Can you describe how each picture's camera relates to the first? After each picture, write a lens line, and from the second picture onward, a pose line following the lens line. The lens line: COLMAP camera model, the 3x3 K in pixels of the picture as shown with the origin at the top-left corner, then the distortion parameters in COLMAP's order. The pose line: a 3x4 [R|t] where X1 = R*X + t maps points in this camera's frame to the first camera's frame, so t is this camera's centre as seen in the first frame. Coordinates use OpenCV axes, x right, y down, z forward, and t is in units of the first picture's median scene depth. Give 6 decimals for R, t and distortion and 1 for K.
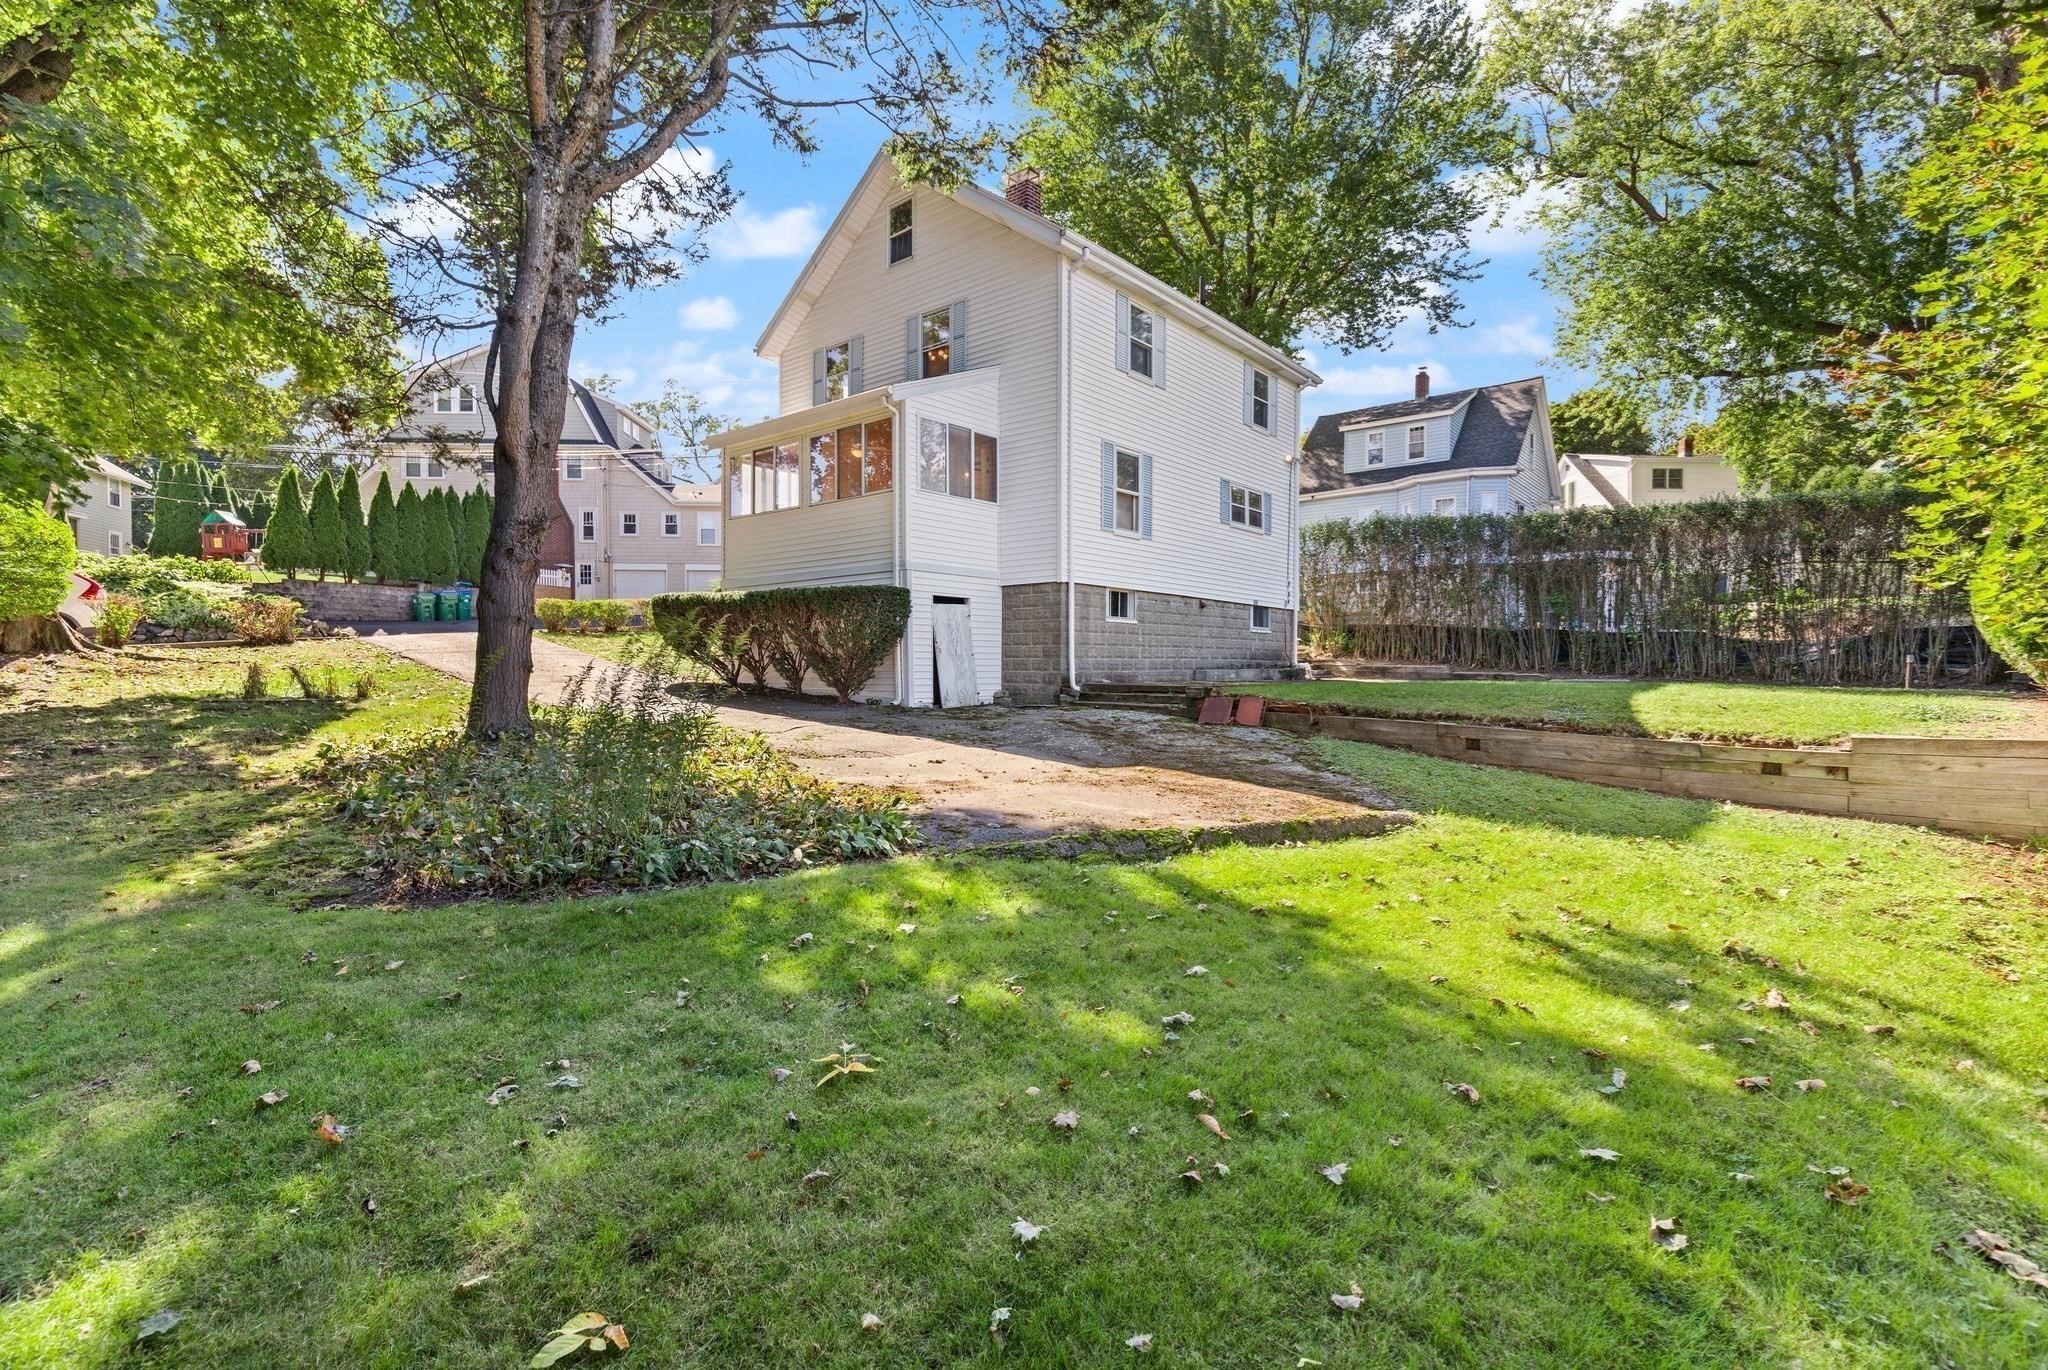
lens RADIAL K [[932.9, 0, 1023.0], [0, 932.9, 679.1], [0, 0, 1]] dist [0.009695, -0.002913]
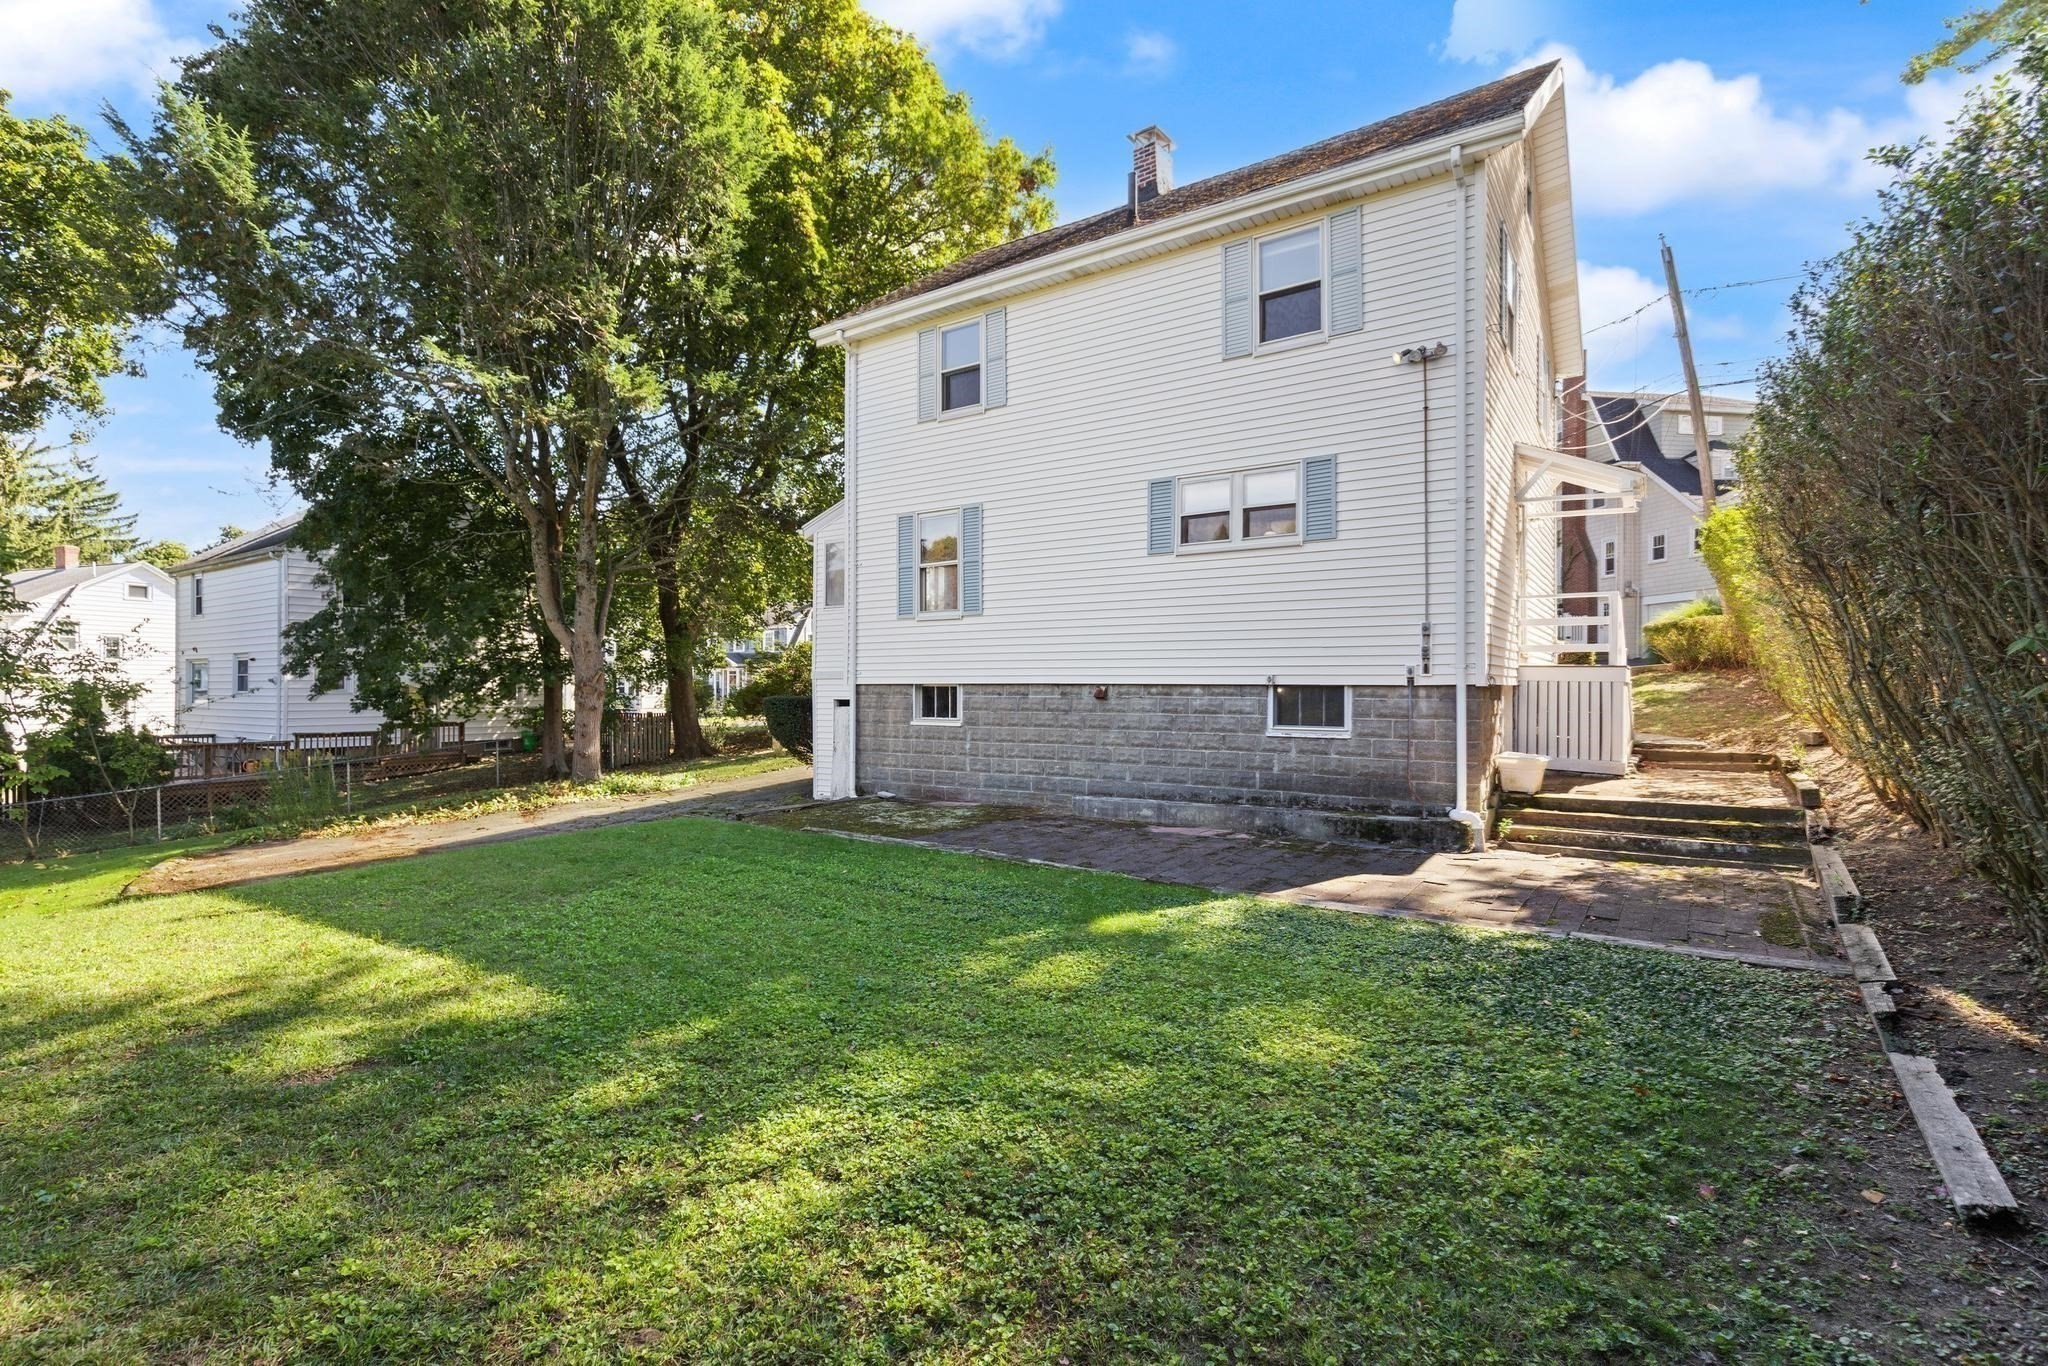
lens RADIAL K [[932.9, 0, 1023.1], [0, 932.9, 688.0], [0, 0, 1]] dist [0.009695, -0.002913]
pose [[0.090923, 0.002808, -0.995854, 0.883265], [-0.015631, 0.999877, 0.001392, -0.089929], [0.995735, 0.015439, 0.090956, 0.949671]]
